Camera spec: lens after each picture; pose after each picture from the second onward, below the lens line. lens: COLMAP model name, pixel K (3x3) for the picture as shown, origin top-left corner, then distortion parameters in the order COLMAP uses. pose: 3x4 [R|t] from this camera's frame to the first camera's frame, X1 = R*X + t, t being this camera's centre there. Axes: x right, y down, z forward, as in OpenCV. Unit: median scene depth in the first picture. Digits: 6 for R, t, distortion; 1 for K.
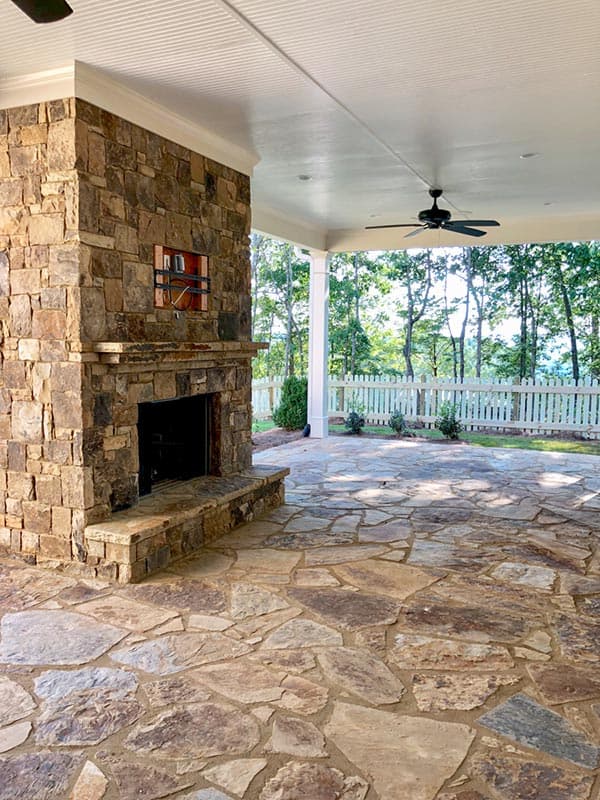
lens RADIAL K [[636.7, 0, 298.8], [0, 636.7, 419.2], [0, 0, 1]] dist [-0.005758, -0.000120]
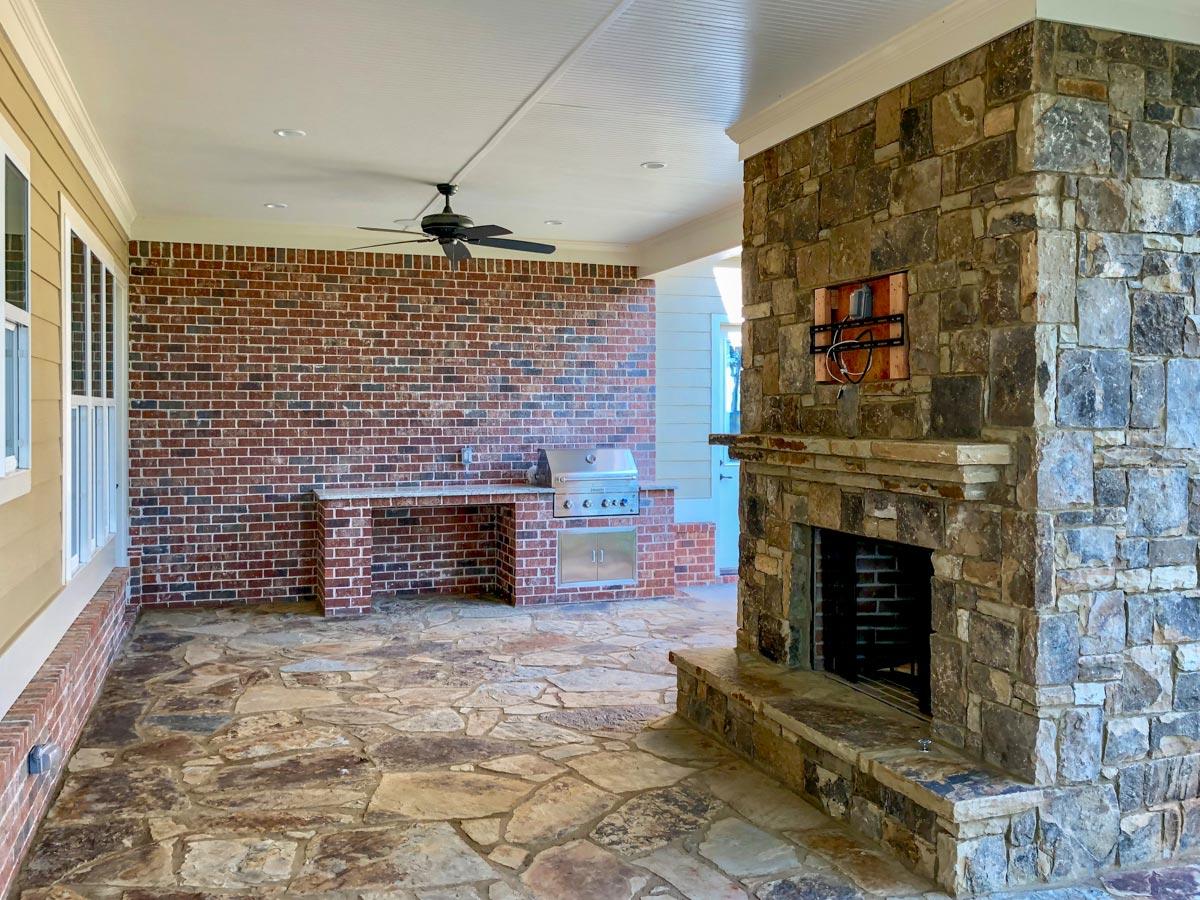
lens RADIAL K [[1022.7, 0, 597.2], [0, 1022.7, 443.3], [0, 0, 1]] dist [0.006792, 0.002678]
pose [[-0.708200, 0.007426, -0.705972, 0.705219], [-0.101809, 0.988419, 0.112527, -0.219877], [0.698632, 0.151566, -0.699243, 1.657971]]
